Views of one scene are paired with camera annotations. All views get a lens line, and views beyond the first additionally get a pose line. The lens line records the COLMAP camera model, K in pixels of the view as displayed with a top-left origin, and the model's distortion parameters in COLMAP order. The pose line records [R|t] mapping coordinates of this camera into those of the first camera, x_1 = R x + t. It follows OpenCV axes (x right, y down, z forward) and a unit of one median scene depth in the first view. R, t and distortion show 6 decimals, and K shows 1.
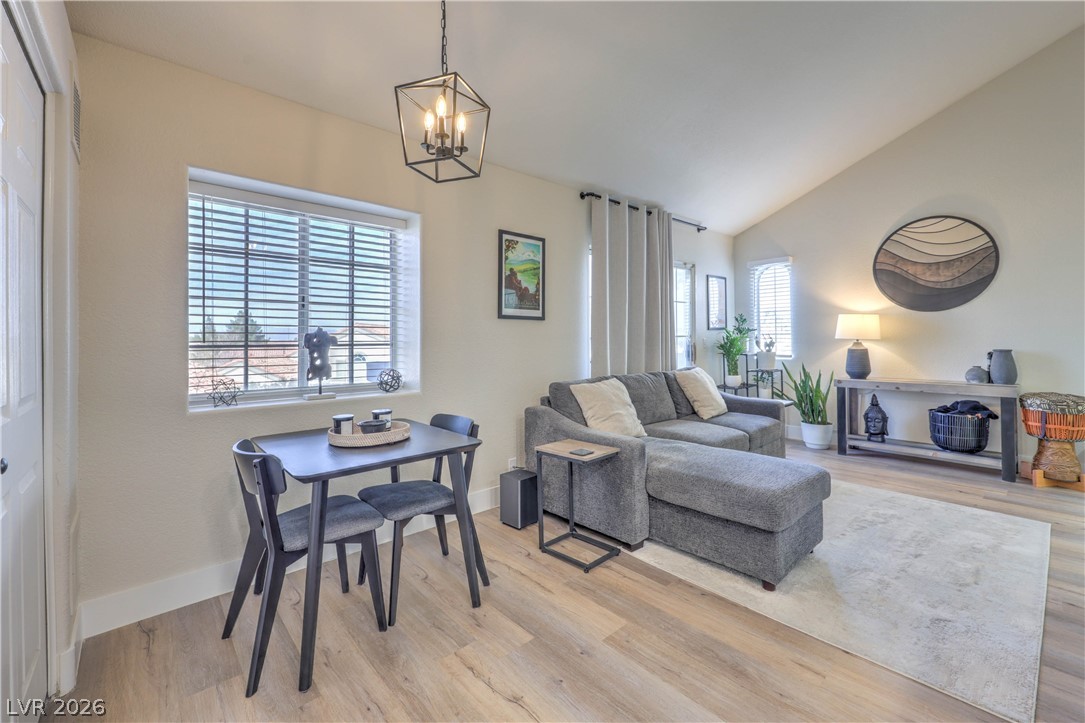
lens RADIAL K [[448.8, 0, 551.7], [0, 448.8, 333.6], [0, 0, 1]] dist [-0.001273, 0.000778]
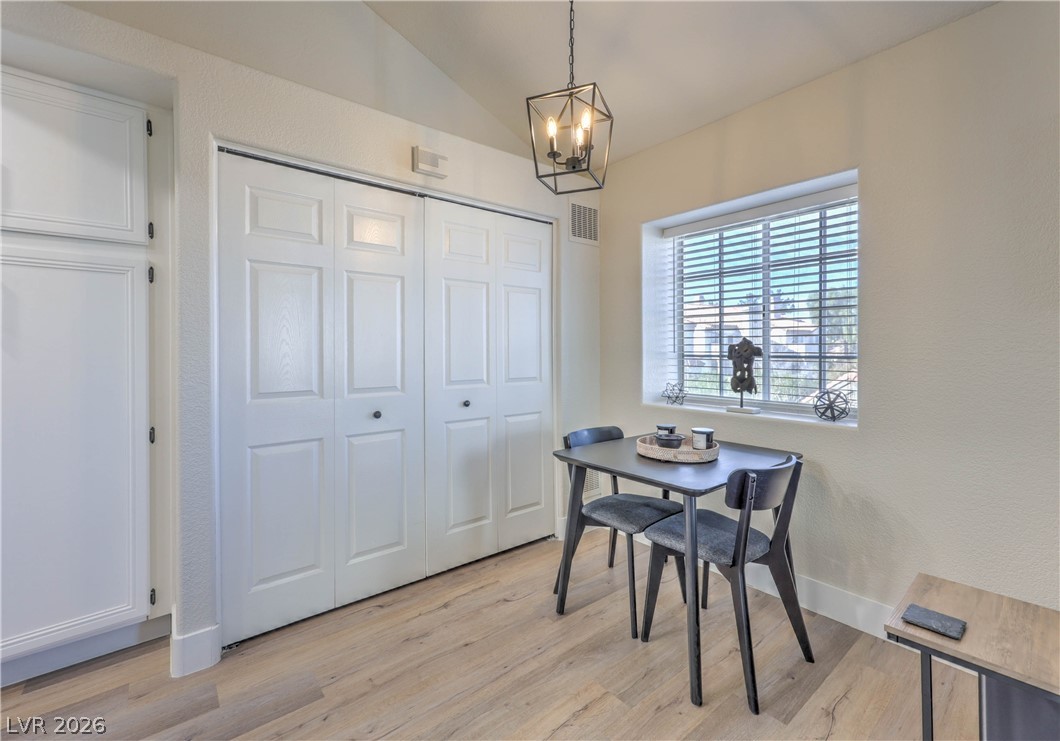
lens RADIAL K [[451.9, 0, 530.1], [0, 451.9, 353.9], [0, 0, 1]] dist [0.004051, 0.000268]
pose [[-0.053193, 0.013660, -0.998491, 0.425665], [0.016787, 0.999777, 0.012784, -0.000416], [0.998443, -0.016081, -0.053410, 0.534561]]
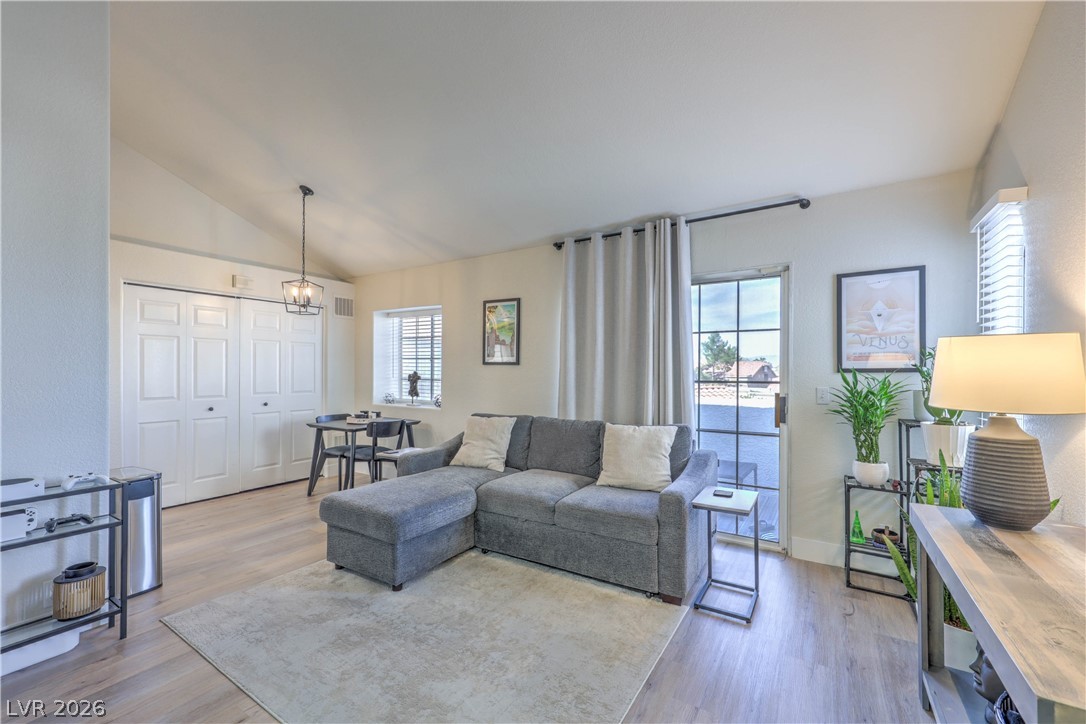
lens RADIAL K [[449.2, 0, 550.1], [0, 449.2, 372.4], [0, 0, 1]] dist [-0.001273, 0.000778]
pose [[0.278553, 0.013663, -0.960324, 1.469289], [0.005431, 0.999860, 0.015800, -0.034647], [0.960406, -0.009617, 0.278440, 0.919857]]
